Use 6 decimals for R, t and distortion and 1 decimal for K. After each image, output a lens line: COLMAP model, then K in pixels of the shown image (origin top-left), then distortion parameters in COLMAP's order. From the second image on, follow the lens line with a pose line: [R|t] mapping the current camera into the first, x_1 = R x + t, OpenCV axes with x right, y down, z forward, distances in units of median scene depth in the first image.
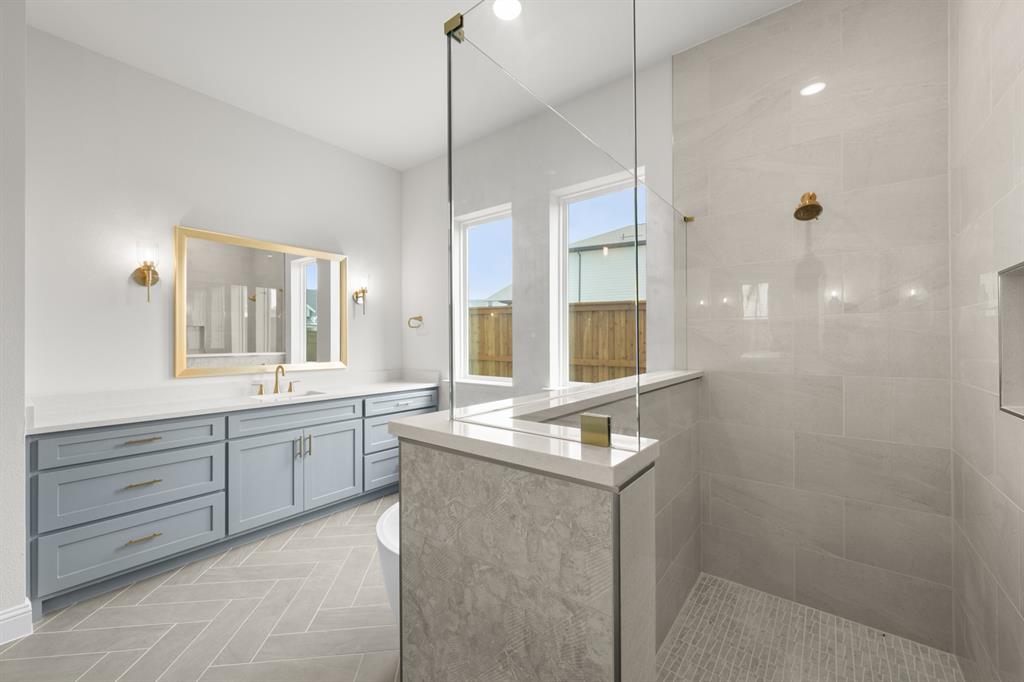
lens RADIAL K [[402.9, 0, 507.6], [0, 402.9, 338.9], [0, 0, 1]] dist [-0.000048, -0.000021]
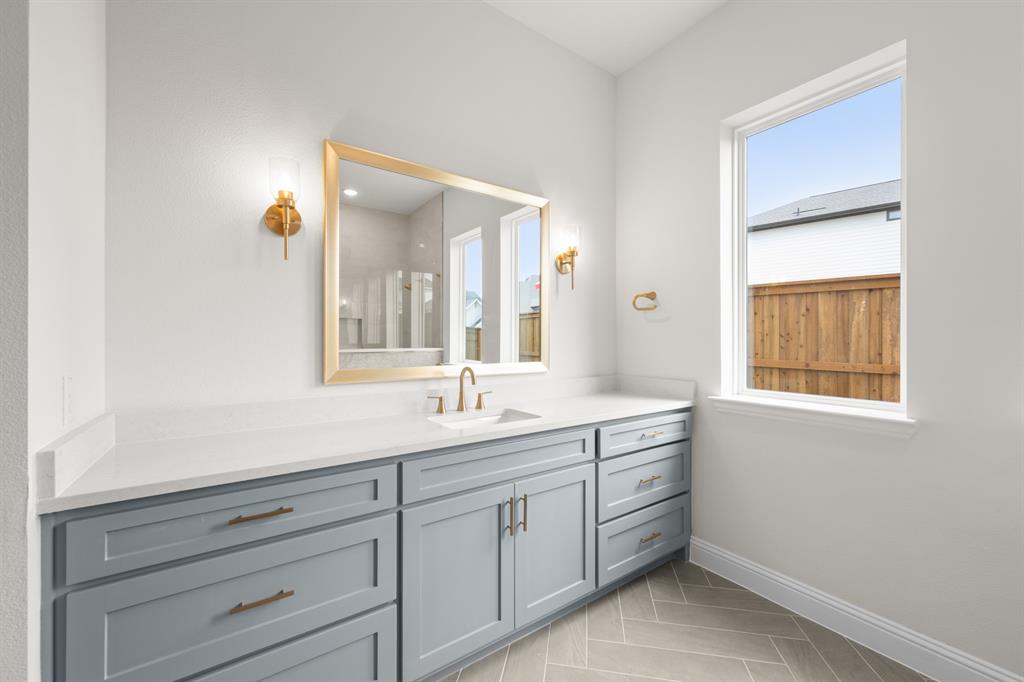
lens RADIAL K [[402.9, 0, 507.6], [0, 402.9, 338.9], [0, 0, 1]] dist [-0.000048, -0.000021]
pose [[0.956217, 0.003389, -0.292639, -0.312152], [-0.002523, 0.999991, 0.003337, 0.019711], [0.292648, -0.002452, 0.956217, 0.410034]]
